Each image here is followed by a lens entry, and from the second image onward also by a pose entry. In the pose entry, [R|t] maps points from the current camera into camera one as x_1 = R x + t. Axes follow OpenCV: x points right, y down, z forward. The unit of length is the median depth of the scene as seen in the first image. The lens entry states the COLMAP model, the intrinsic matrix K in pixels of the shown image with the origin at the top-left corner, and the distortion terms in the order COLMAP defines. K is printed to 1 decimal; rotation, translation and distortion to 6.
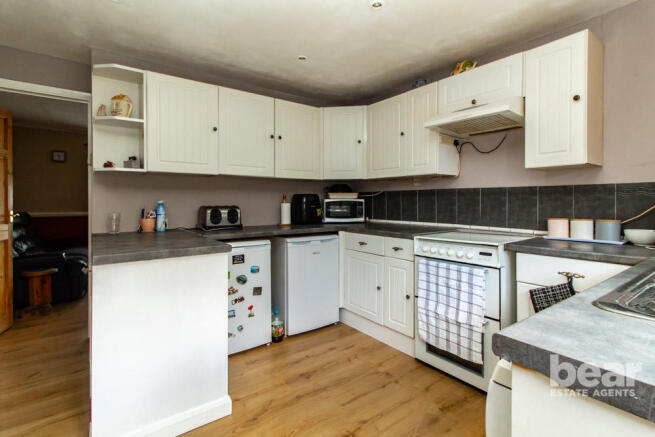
lens RADIAL K [[303.7, 0, 325.0], [0, 303.7, 211.1], [0, 0, 1]] dist [-0.001045, -0.000190]
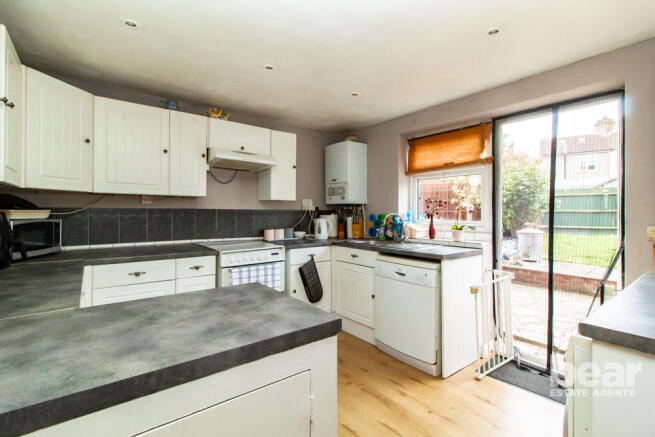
lens RADIAL K [[303.7, 0, 325.0], [0, 303.7, 211.1], [0, 0, 1]] dist [-0.001045, -0.000190]
pose [[-0.000152, 0.016358, 0.999866, -0.825253], [0.036514, 0.999200, -0.016342, -0.033601], [-0.999333, 0.036507, -0.000749, 0.587473]]
